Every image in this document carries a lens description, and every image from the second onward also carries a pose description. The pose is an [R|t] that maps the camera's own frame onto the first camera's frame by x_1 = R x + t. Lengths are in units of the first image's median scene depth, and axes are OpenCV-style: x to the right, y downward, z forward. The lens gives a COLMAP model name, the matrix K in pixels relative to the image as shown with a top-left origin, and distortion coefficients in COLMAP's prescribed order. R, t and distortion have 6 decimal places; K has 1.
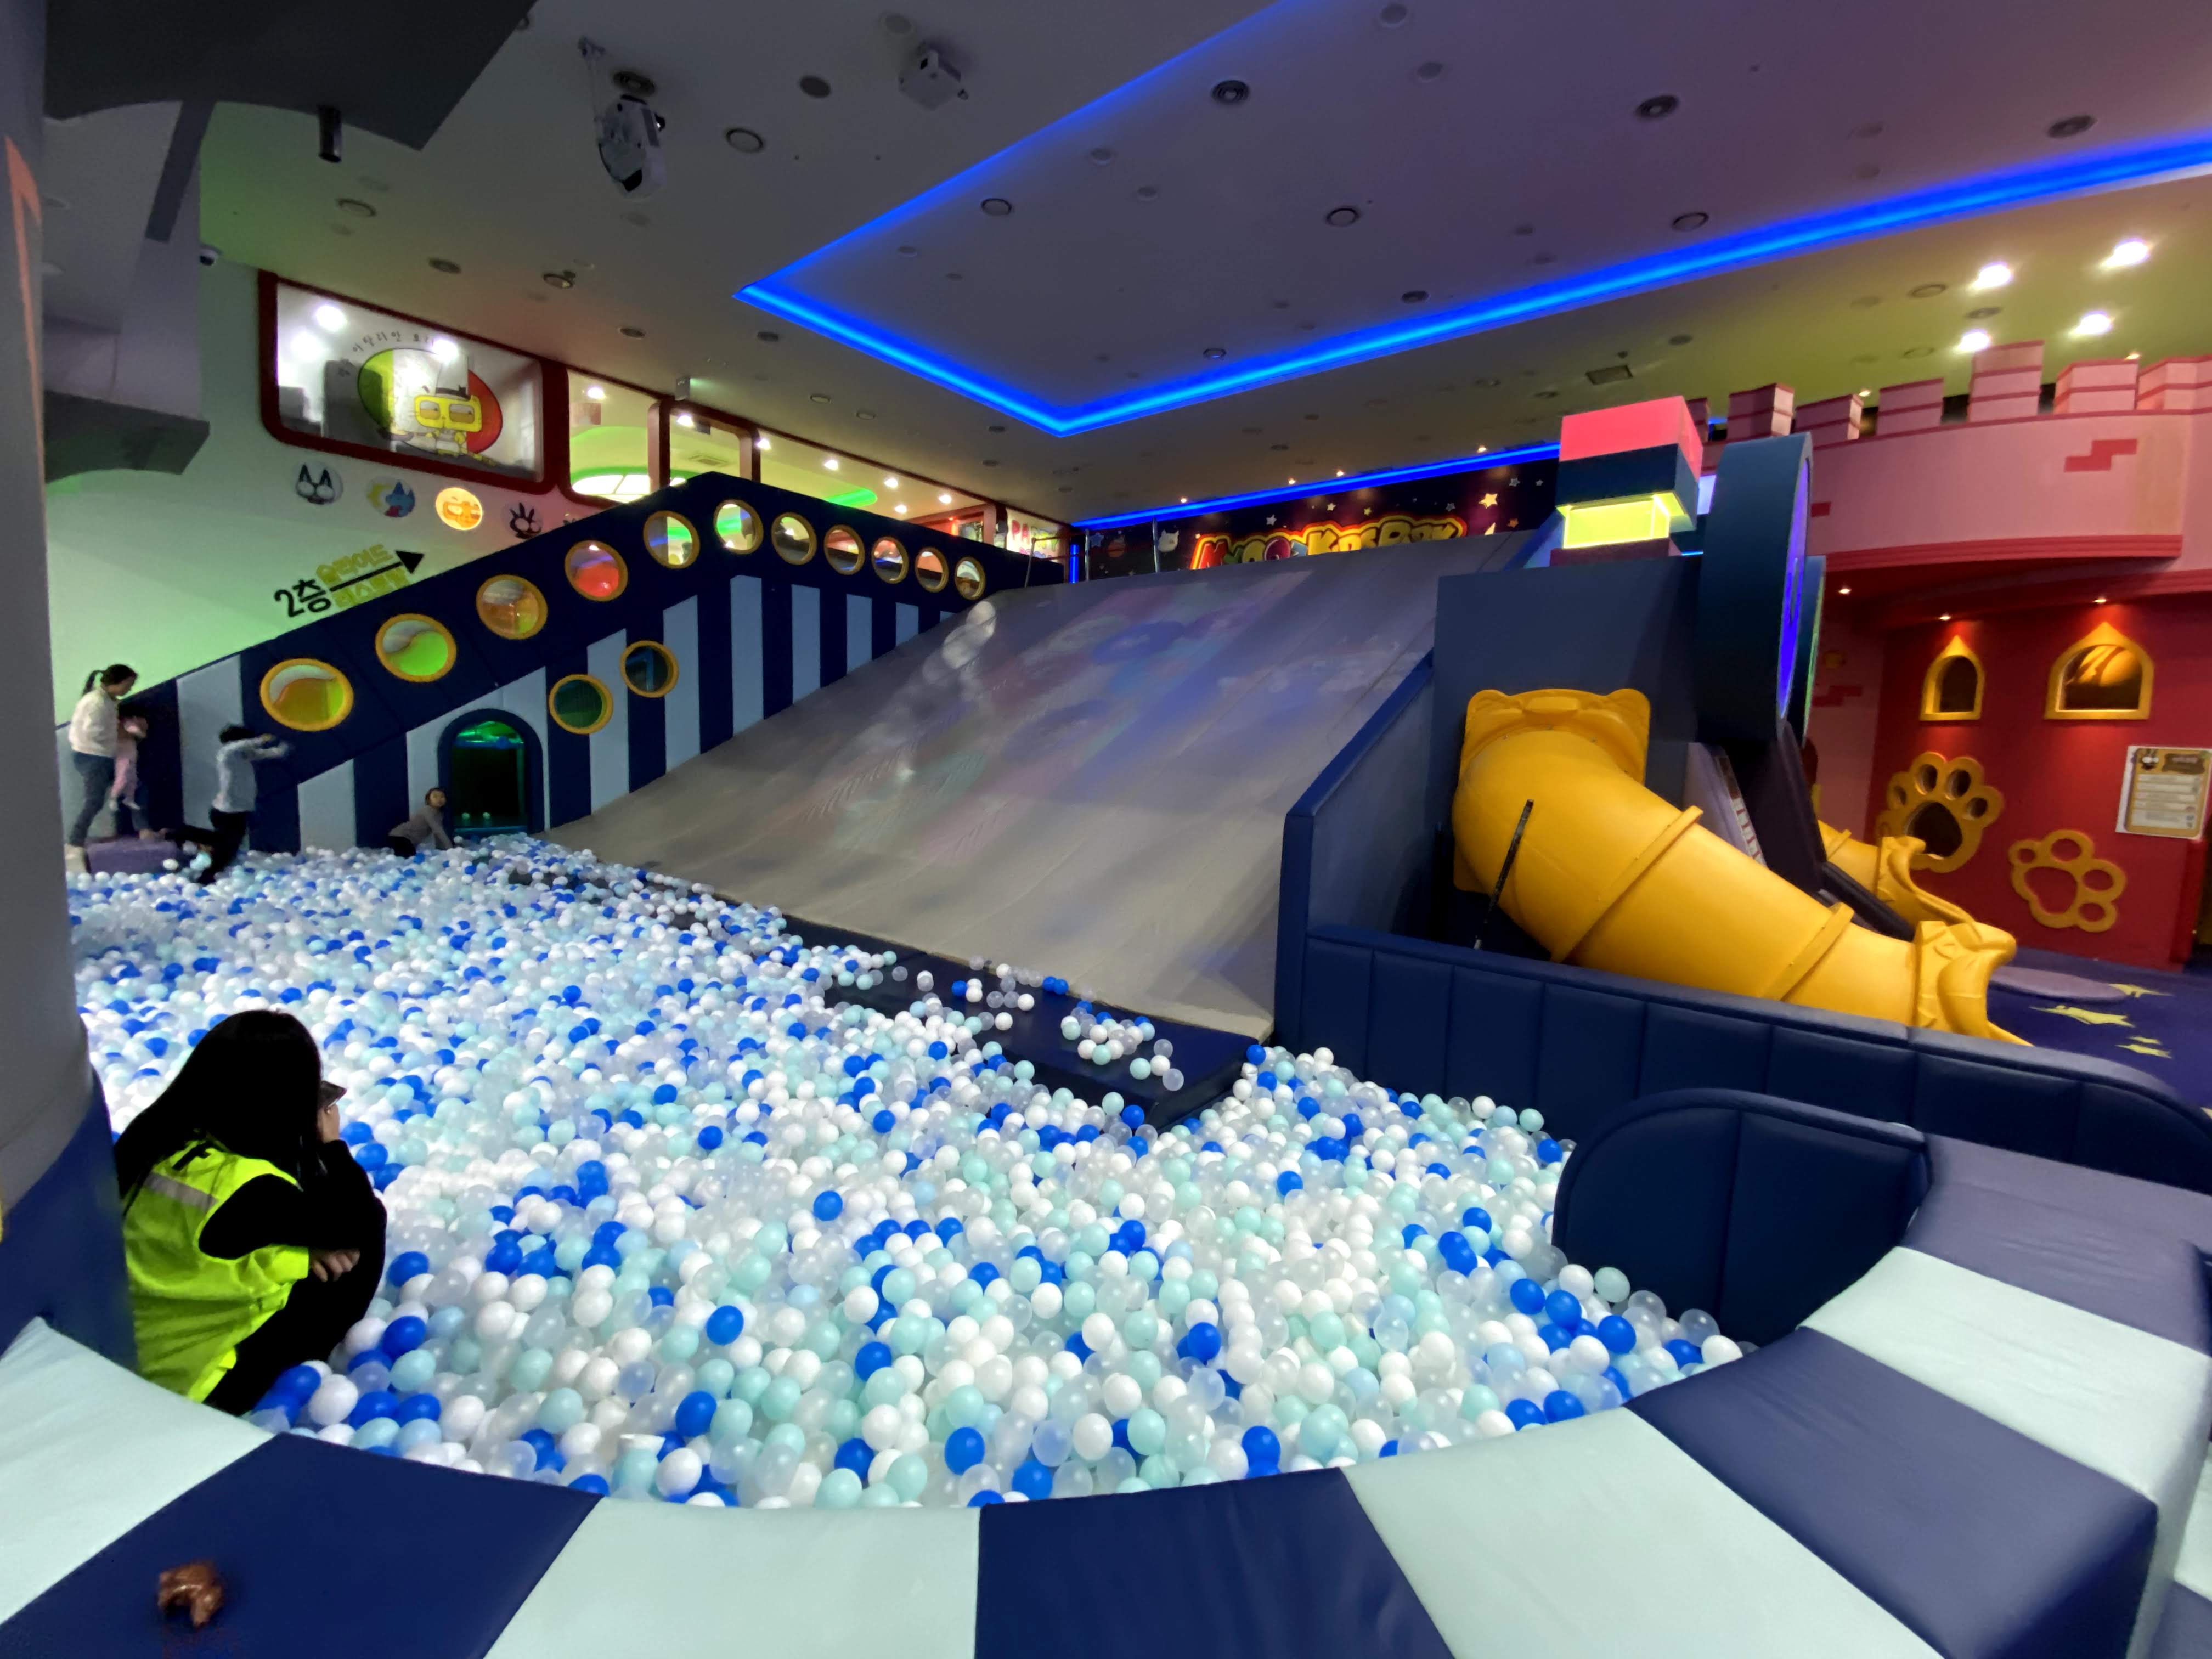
lens RADIAL K [[902.3, 0, 1069.5], [0, 902.3, 838.8], [0, 0, 1]] dist [-0.003046, -0.006308]
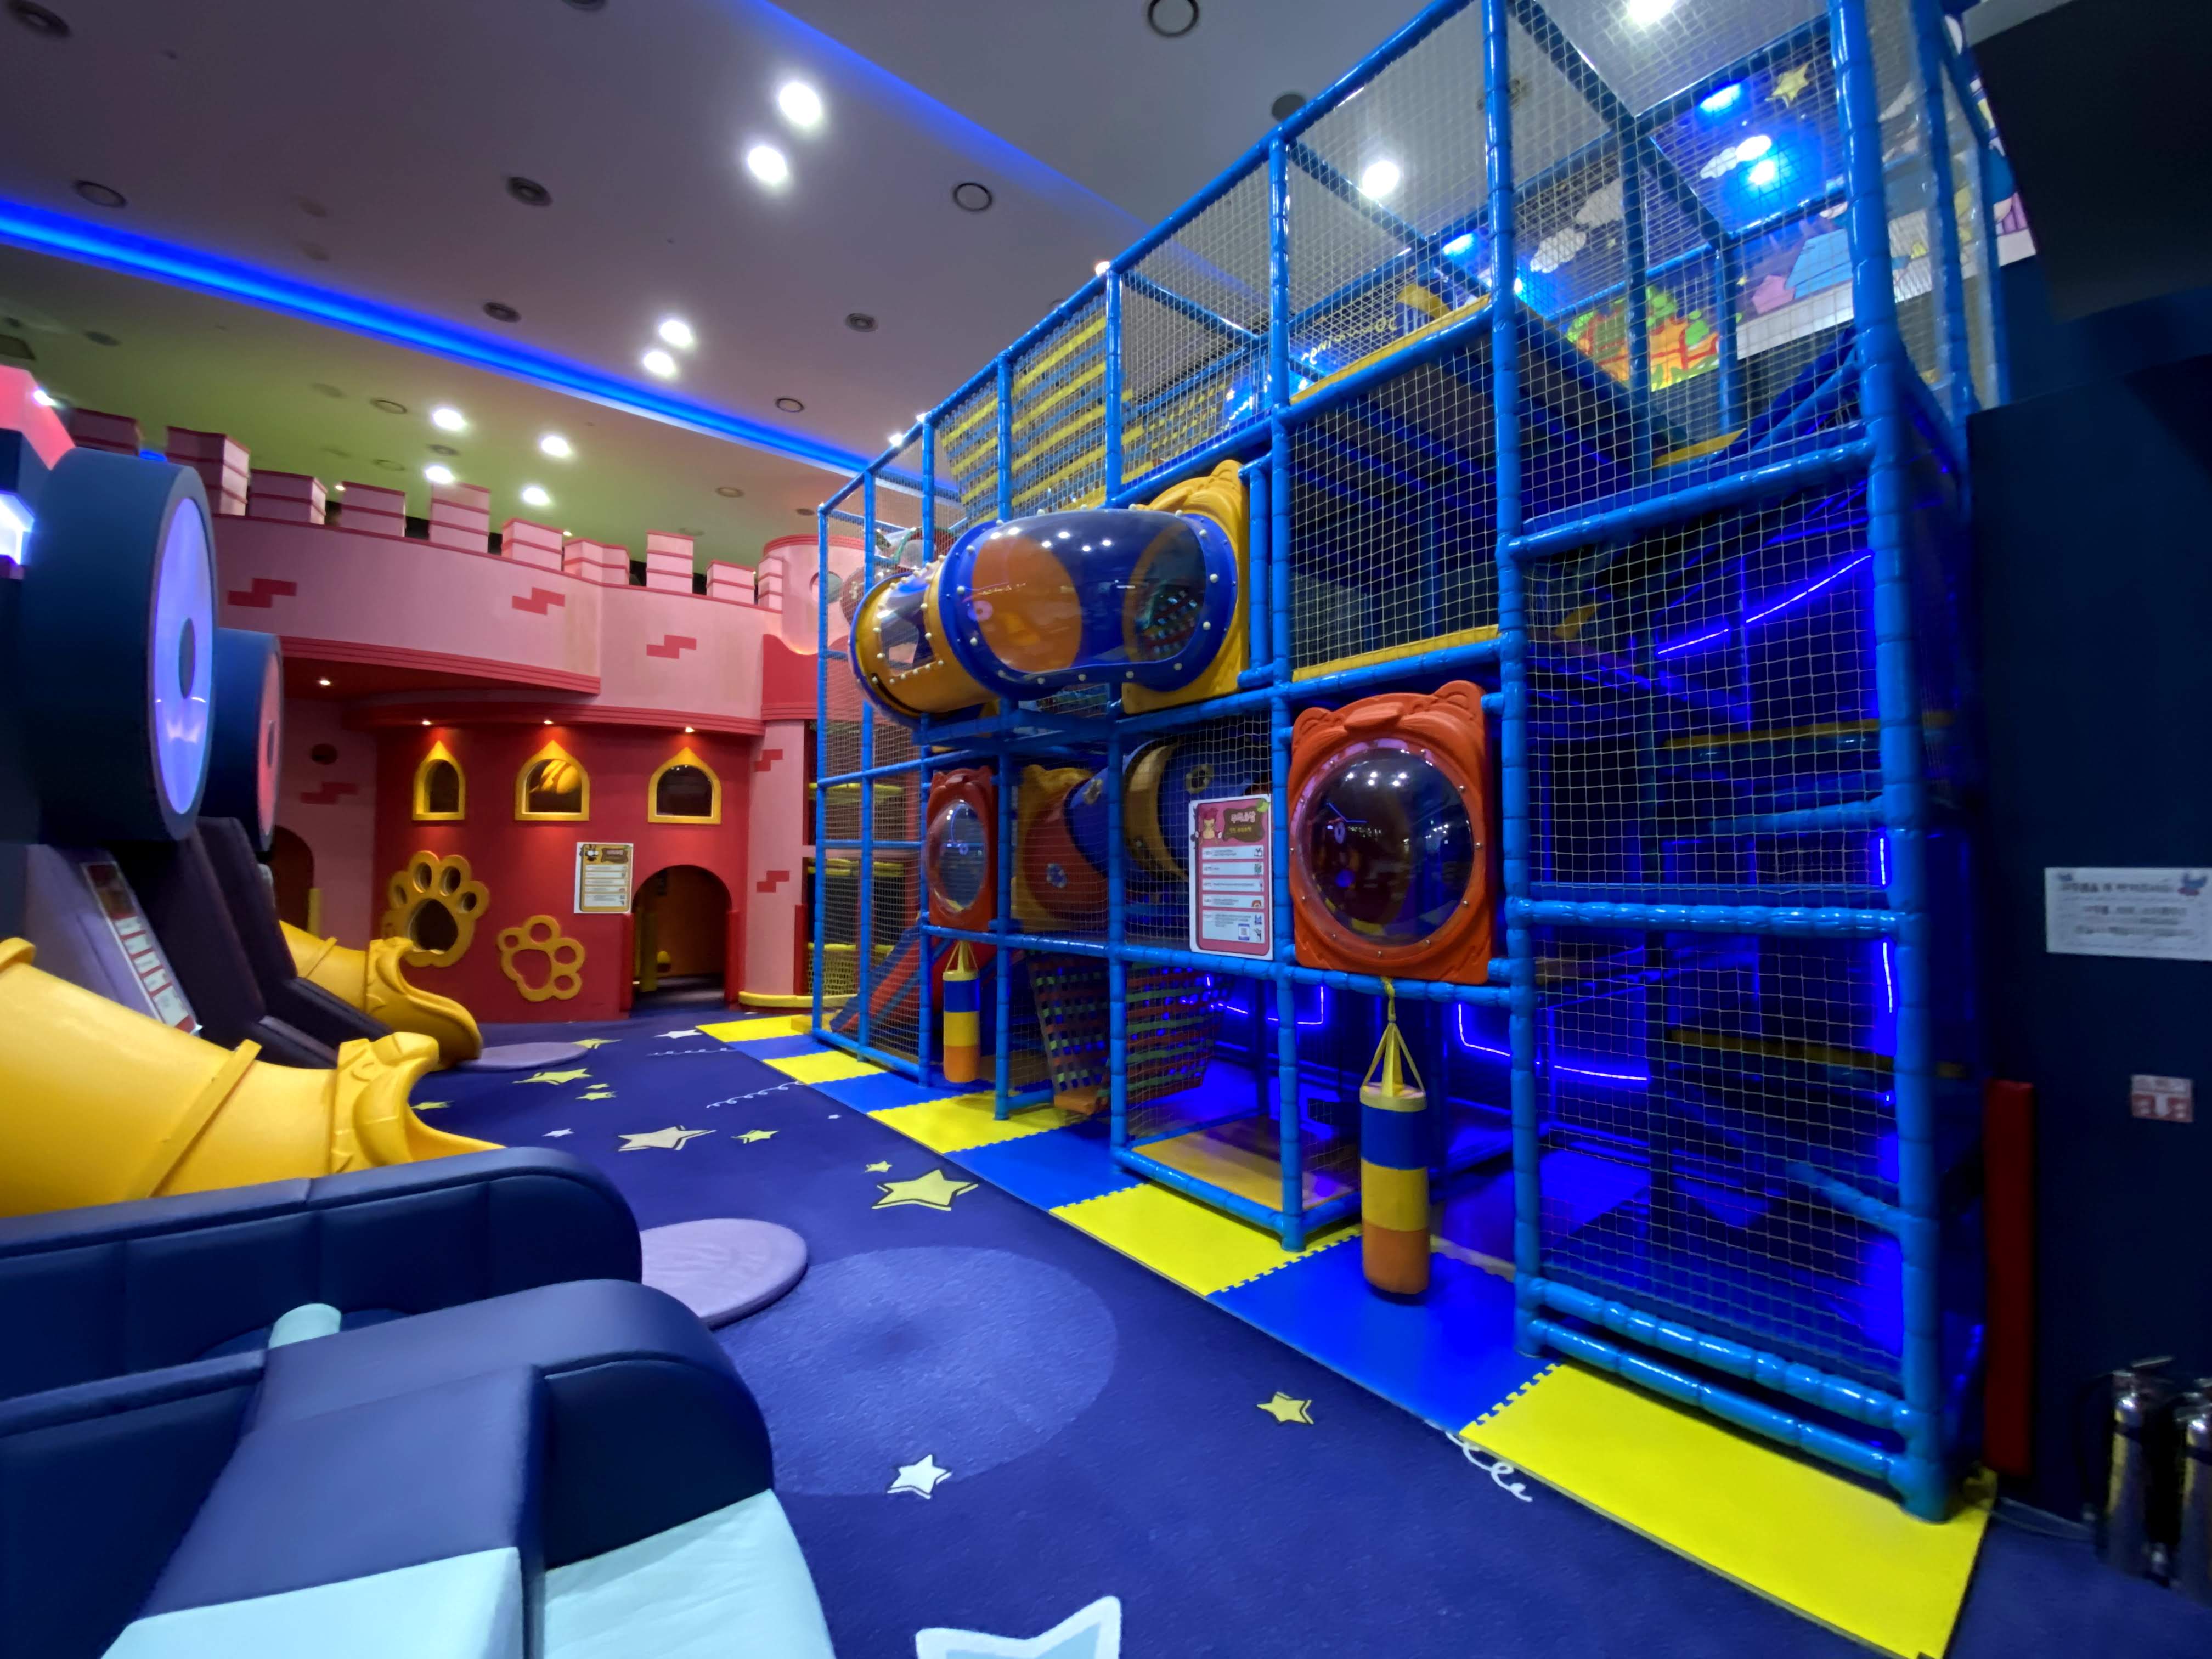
lens RADIAL K [[902.3, 0, 1111.9], [0, 902.3, 821.7], [0, 0, 1]] dist [-0.003046, -0.006308]
pose [[0.196218, 0.015795, 0.980433, 0.113308], [0.111095, 0.993074, -0.038232, -0.003178], [-0.974247, 0.116423, 0.193104, 0.031996]]
